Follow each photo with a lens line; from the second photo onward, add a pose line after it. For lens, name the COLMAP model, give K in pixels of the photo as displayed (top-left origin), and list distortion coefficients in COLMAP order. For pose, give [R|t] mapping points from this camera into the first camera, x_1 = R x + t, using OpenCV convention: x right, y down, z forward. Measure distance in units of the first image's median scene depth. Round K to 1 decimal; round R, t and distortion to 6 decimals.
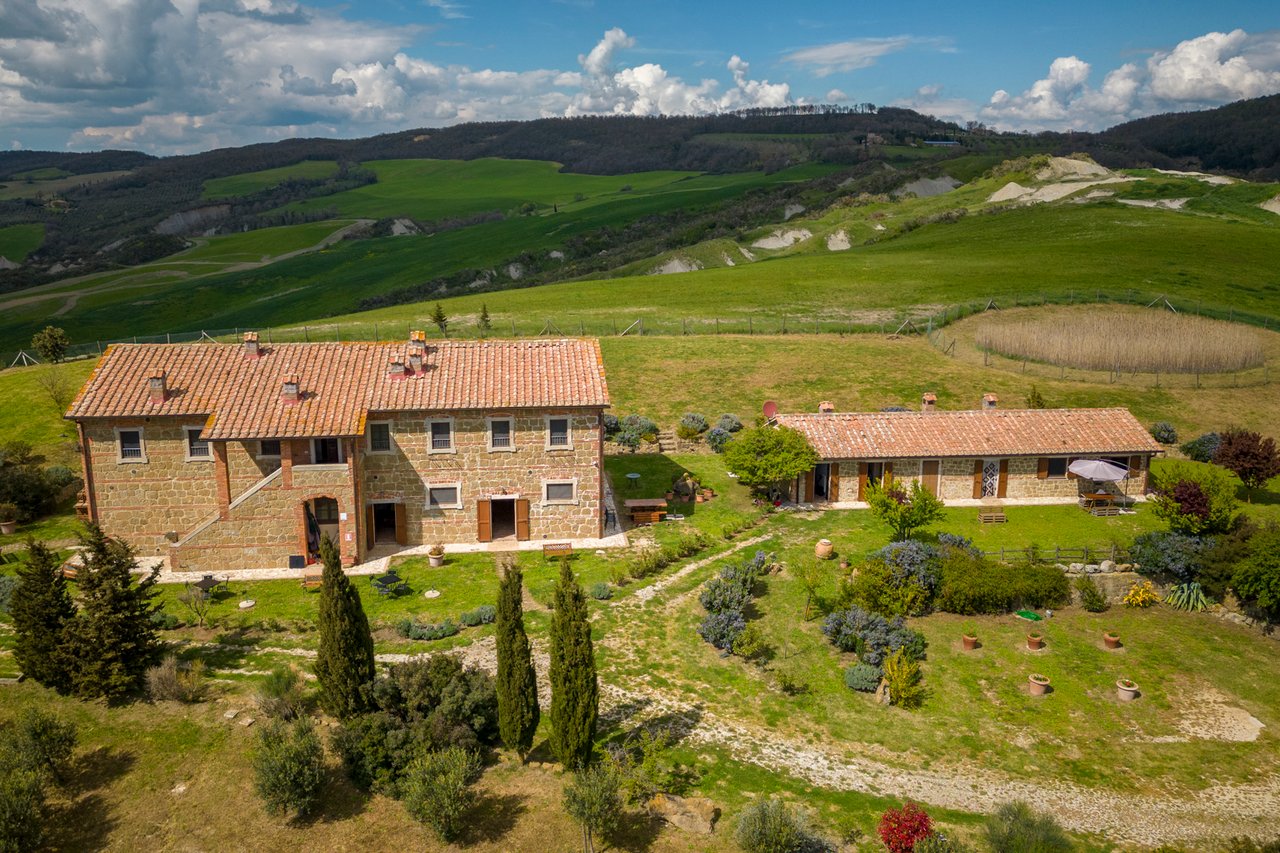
lens RADIAL K [[1062.5, 0, 624.8], [0, 1062.5, 425.5], [0, 0, 1]] dist [0.071809, -0.066955]
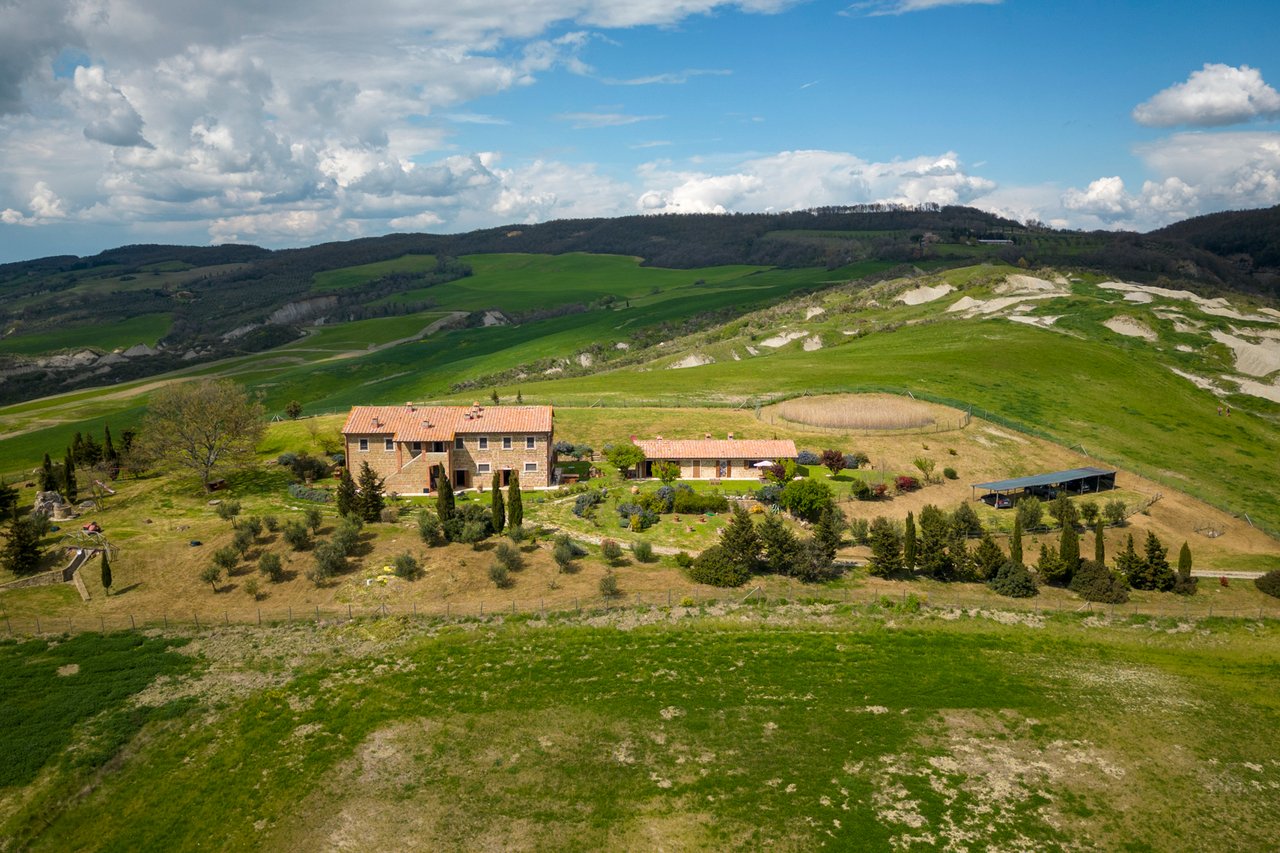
lens RADIAL K [[1058.1, 0, 649.9], [0, 1058.1, 426.4], [0, 0, 1]] dist [0.091085, -0.106979]
pose [[0.998276, 0.009677, -0.057890, 0.353557], [-0.014130, 0.996930, -0.077015, 0.152840], [0.056967, 0.077701, 0.995348, -1.429221]]
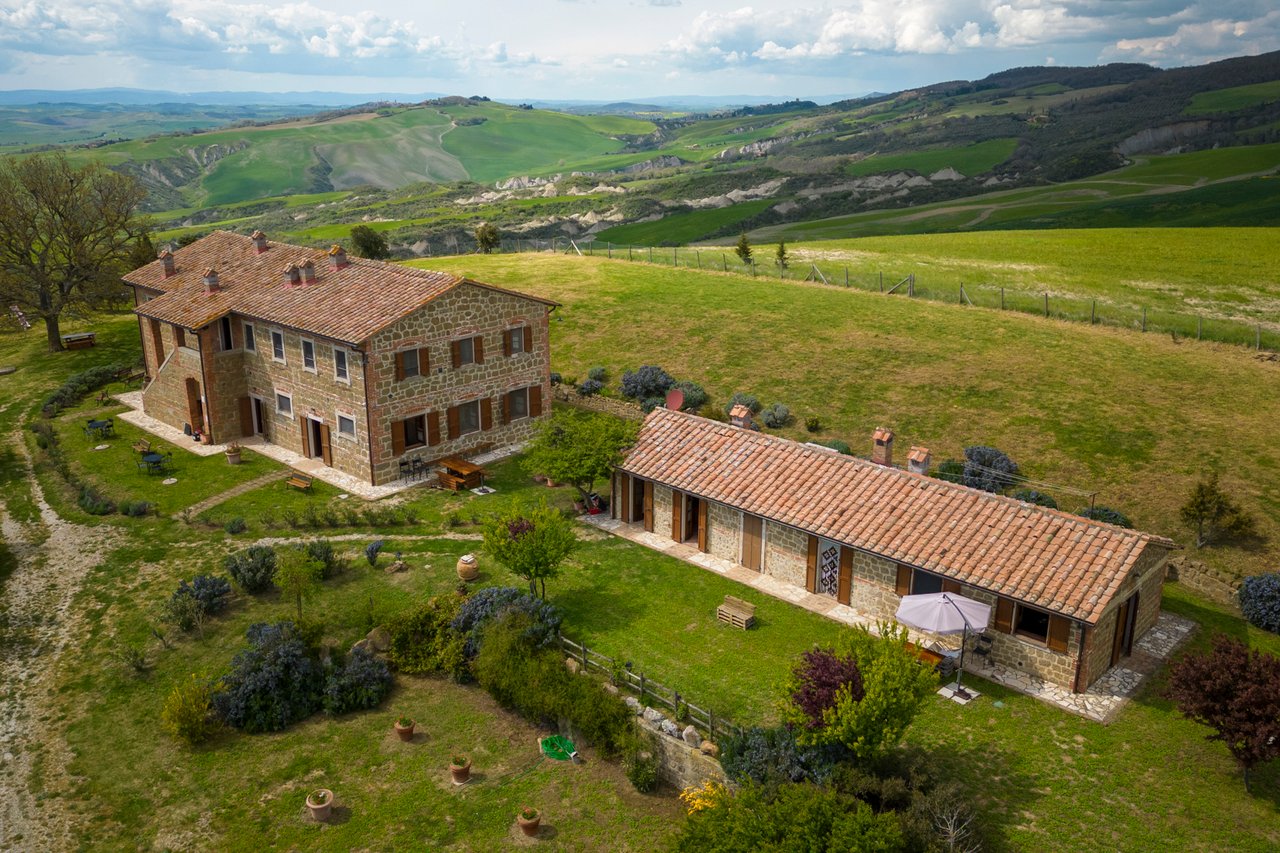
lens RADIAL K [[1062.5, 0, 624.8], [0, 1062.5, 425.5], [0, 0, 1]] dist [0.071809, -0.066955]
pose [[0.654940, 0.226098, -0.721064, 0.797626], [-0.172260, 0.973738, 0.148864, -0.125001], [0.735785, 0.026714, 0.676688, 0.527510]]
